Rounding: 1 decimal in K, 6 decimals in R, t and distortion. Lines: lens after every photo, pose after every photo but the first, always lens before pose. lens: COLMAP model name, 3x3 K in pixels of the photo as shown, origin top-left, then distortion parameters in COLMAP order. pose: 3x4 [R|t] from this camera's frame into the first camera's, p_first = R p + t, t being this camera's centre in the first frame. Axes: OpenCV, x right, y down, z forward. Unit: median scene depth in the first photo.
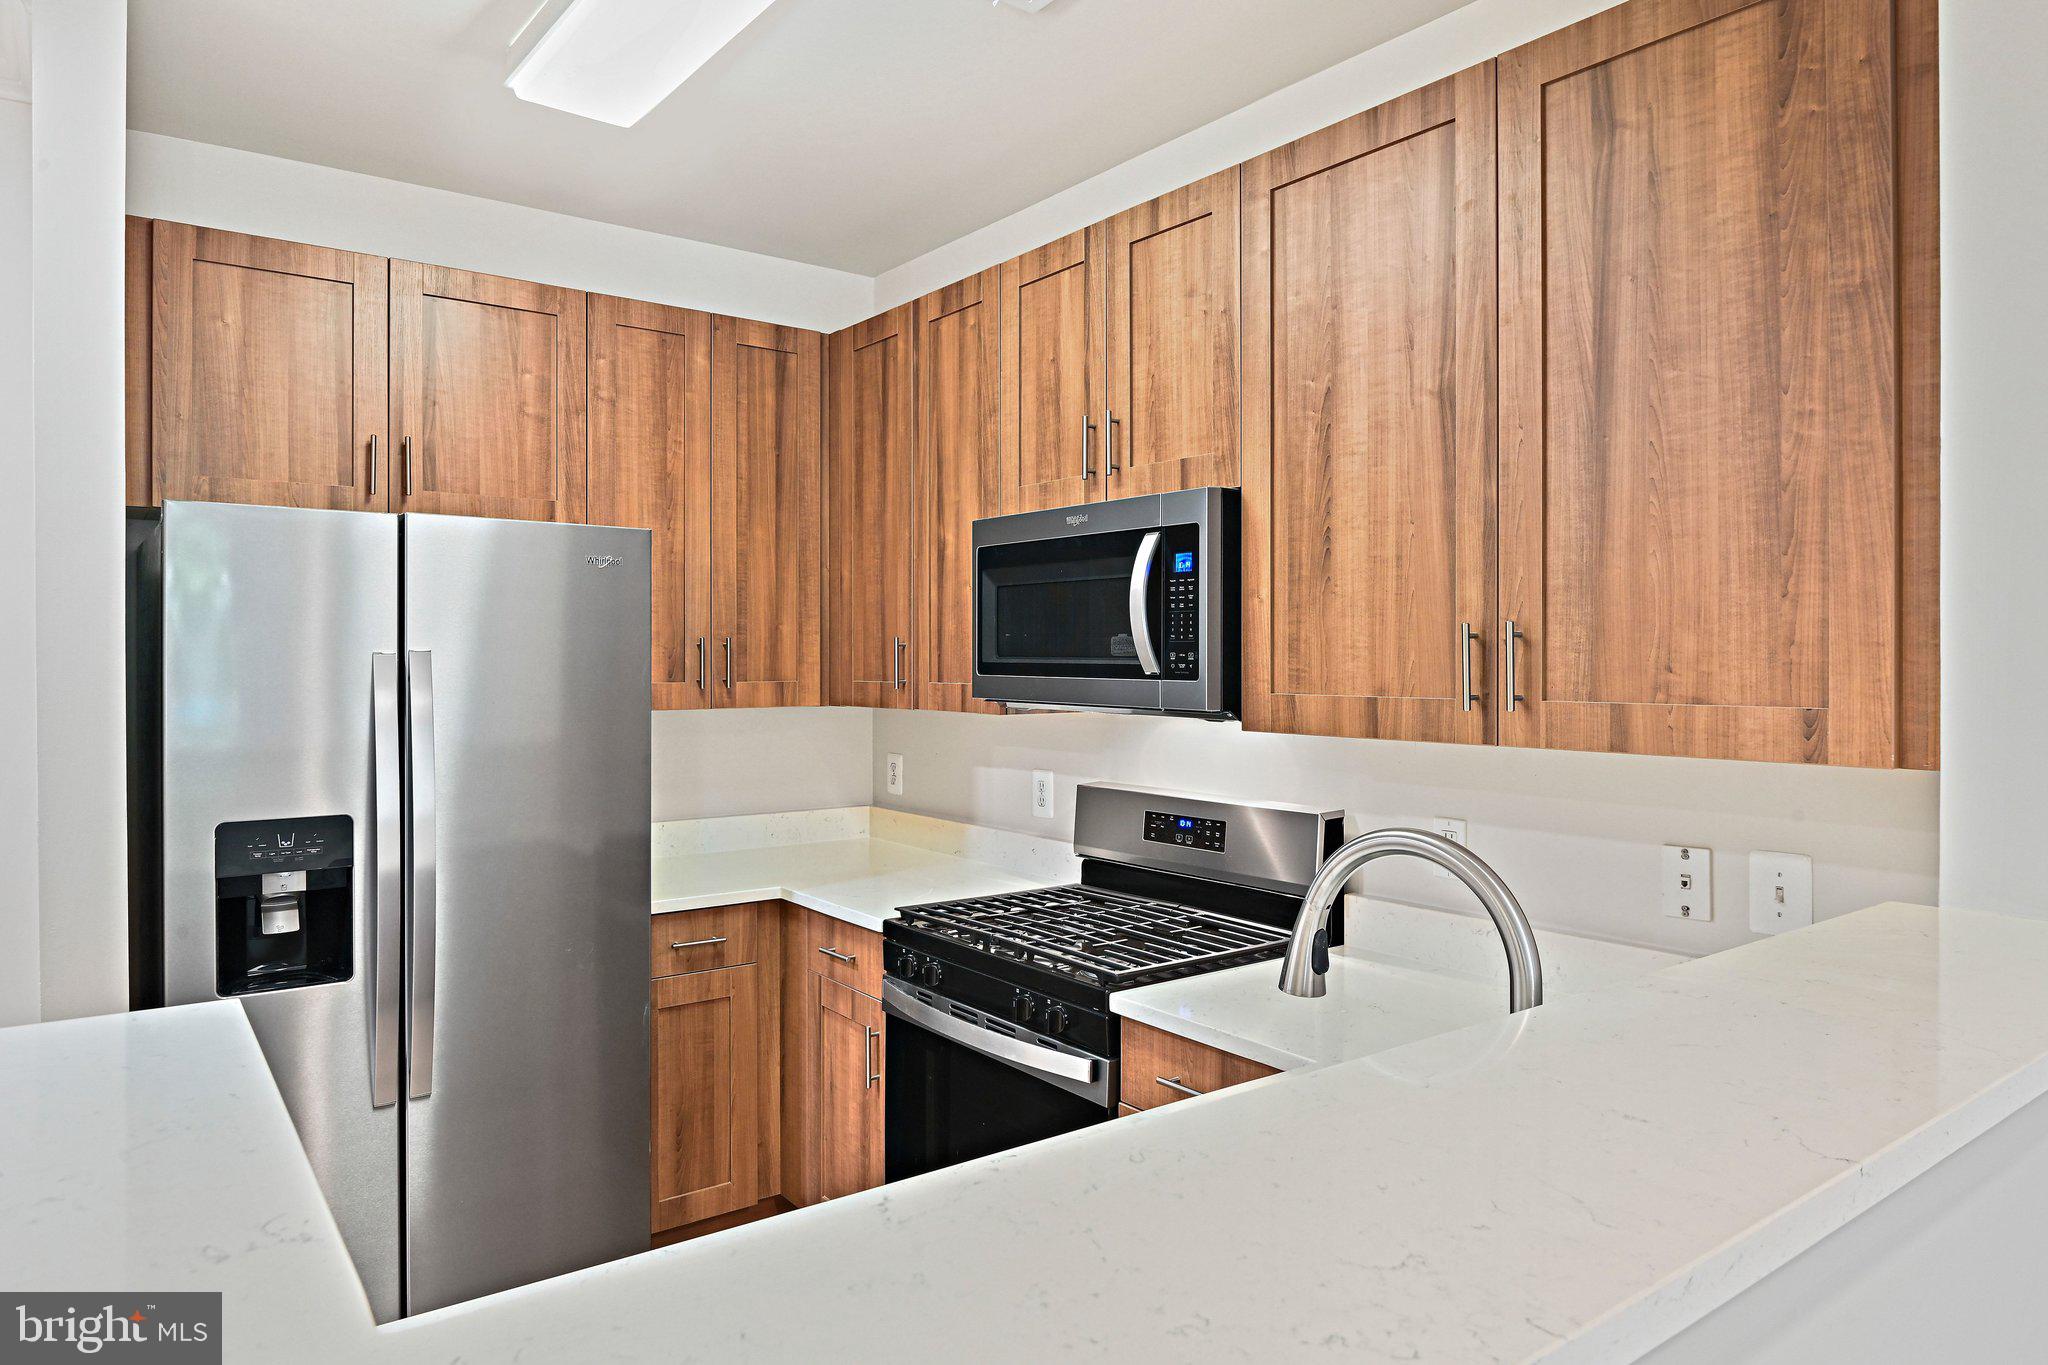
lens RADIAL K [[1255.7, 0, 1015.4], [0, 1255.7, 668.3], [0, 0, 1]] dist [-0.016181, -0.005117]
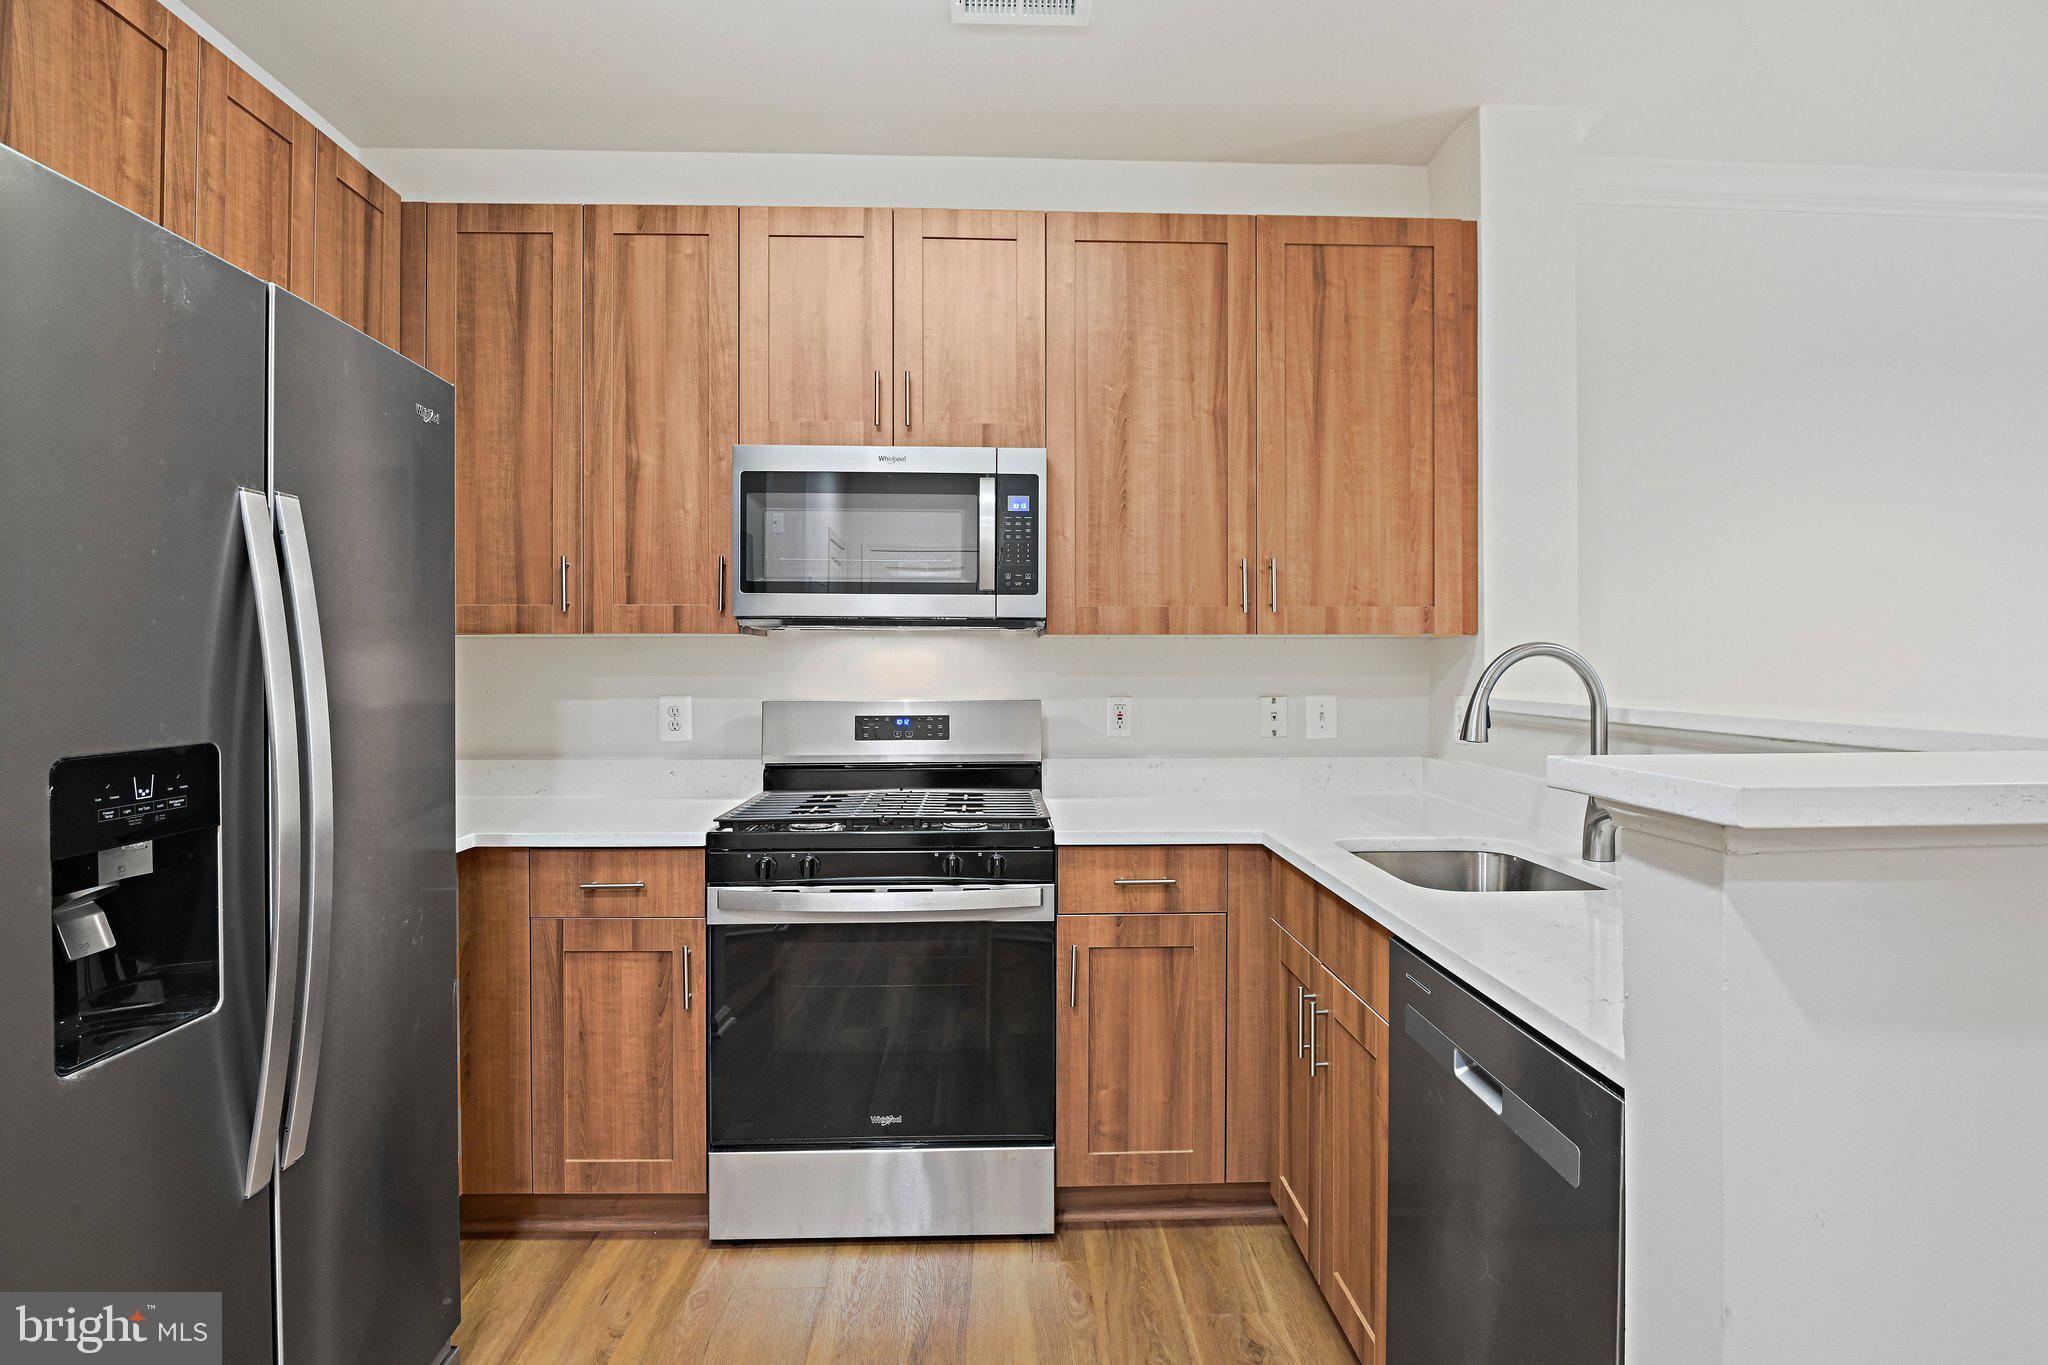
lens RADIAL K [[1038.0, 0, 1017.3], [0, 1038.0, 667.5], [0, 0, 1]] dist [-0.012763, -0.004659]
pose [[0.575041, -0.003974, 0.818115, -0.759074], [0.005924, 0.999982, 0.000693, 0.085549], [-0.818103, 0.004448, 0.575055, 0.394960]]
